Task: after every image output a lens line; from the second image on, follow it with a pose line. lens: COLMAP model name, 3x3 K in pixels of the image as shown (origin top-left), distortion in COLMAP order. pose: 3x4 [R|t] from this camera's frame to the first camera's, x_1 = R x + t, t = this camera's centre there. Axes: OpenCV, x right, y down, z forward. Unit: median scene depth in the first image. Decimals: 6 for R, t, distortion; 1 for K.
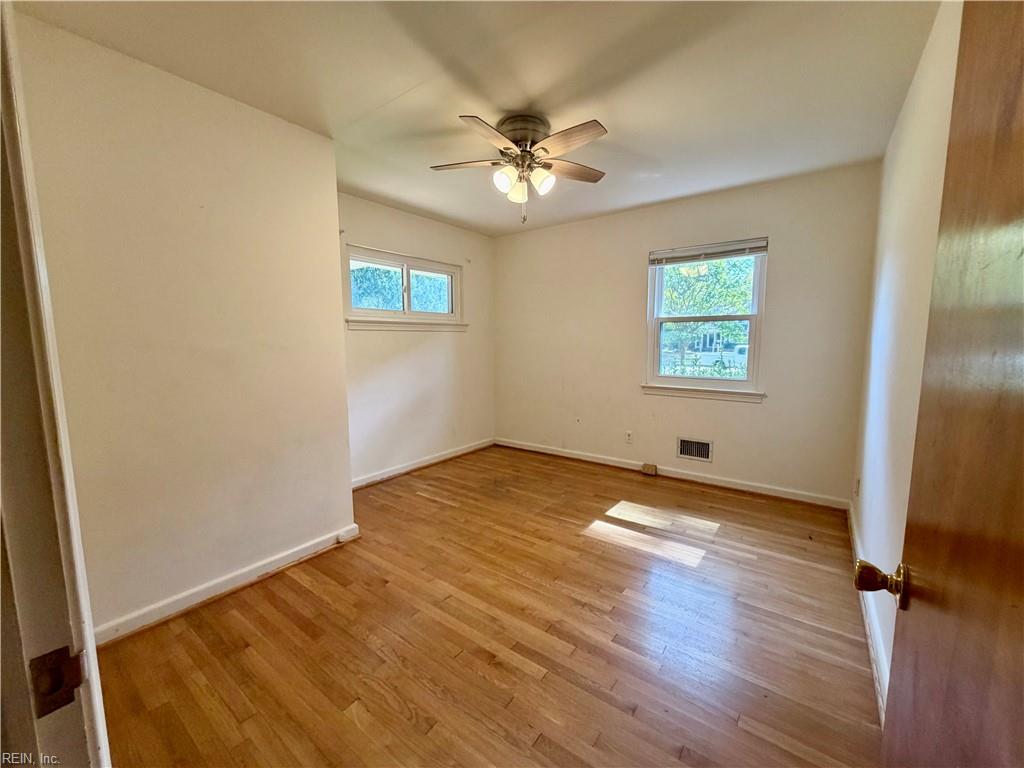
lens RADIAL K [[408.5, 0, 514.0], [0, 408.5, 384.9], [0, 0, 1]] dist [-0.001795, 0.000238]
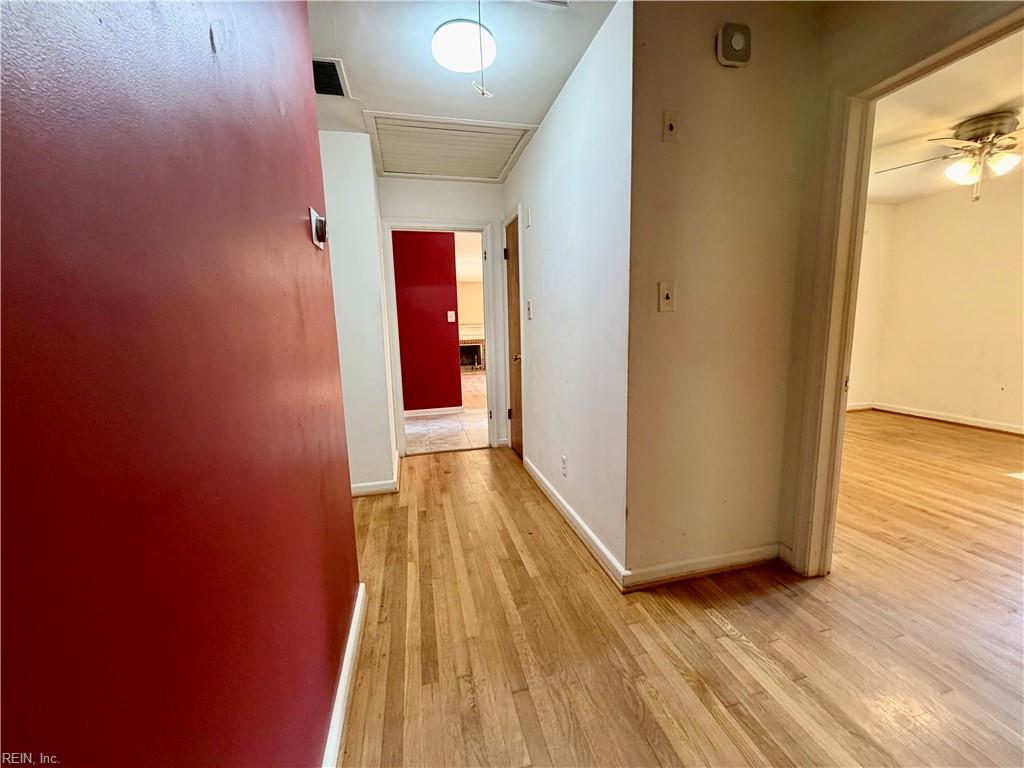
lens RADIAL K [[408.5, 0, 512.9], [0, 408.5, 385.7], [0, 0, 1]] dist [-0.001795, 0.000238]
pose [[0.771432, 0.072856, -0.632127, -0.238349], [-0.042743, 0.997113, 0.062761, 0.144457], [0.634874, -0.021396, 0.772319, -0.863100]]
